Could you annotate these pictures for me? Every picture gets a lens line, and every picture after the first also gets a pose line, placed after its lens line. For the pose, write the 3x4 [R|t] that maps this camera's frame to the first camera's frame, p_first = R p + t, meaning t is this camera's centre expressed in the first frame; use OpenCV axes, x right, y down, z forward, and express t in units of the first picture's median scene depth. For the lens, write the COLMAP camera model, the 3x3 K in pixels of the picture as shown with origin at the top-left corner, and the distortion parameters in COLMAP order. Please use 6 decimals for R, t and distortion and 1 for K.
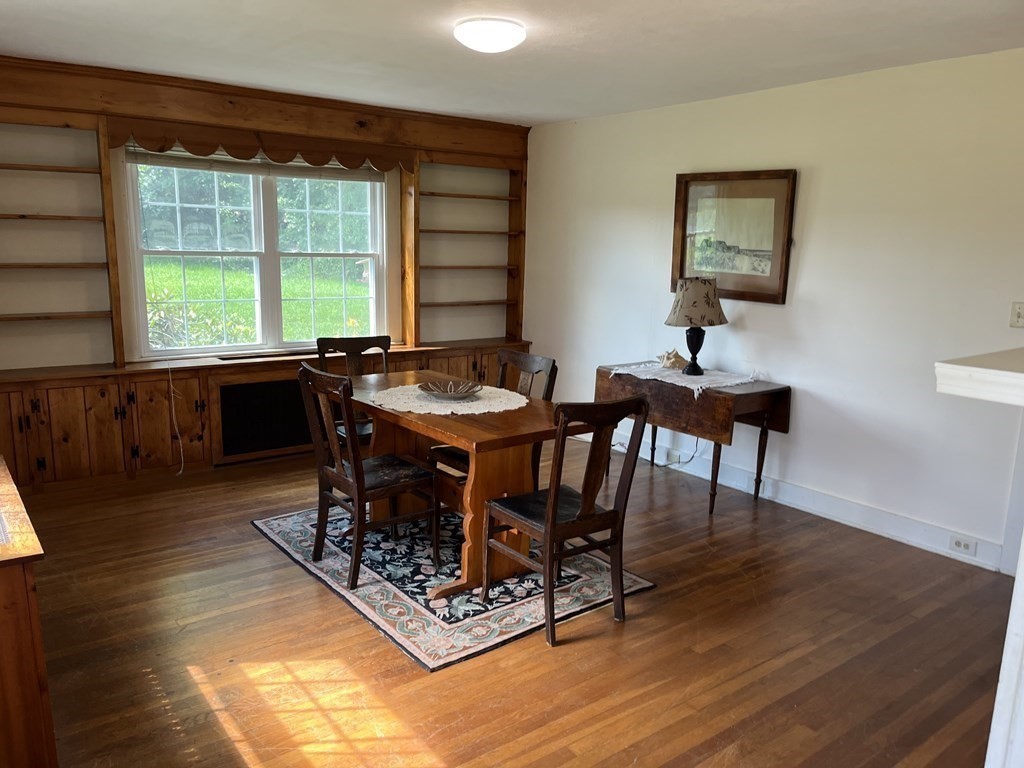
lens RADIAL K [[769.0, 0, 508.4], [0, 769.0, 389.7], [0, 0, 1]] dist [0.079418, -0.086636]
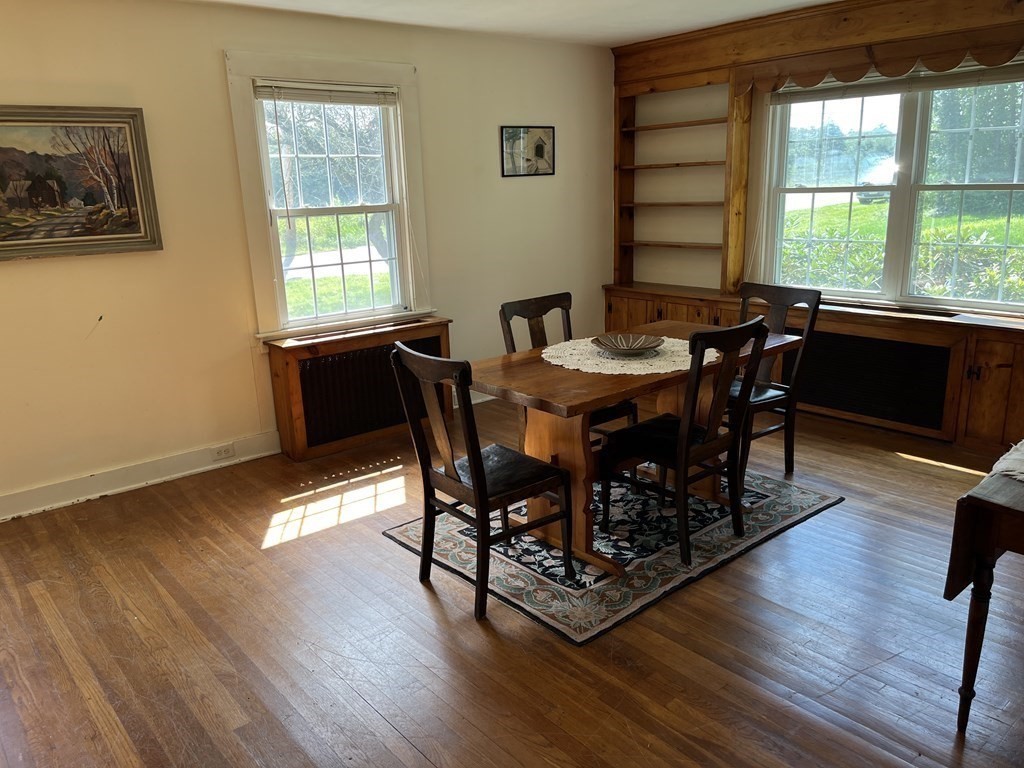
lens RADIAL K [[769.0, 0, 508.4], [0, 769.0, 389.7], [0, 0, 1]] dist [0.079418, -0.086636]
pose [[0.062134, 0.236135, -0.969732, 0.666798], [-0.160522, 0.961325, 0.223803, -0.106893], [0.985075, 0.141757, 0.097636, 0.652291]]
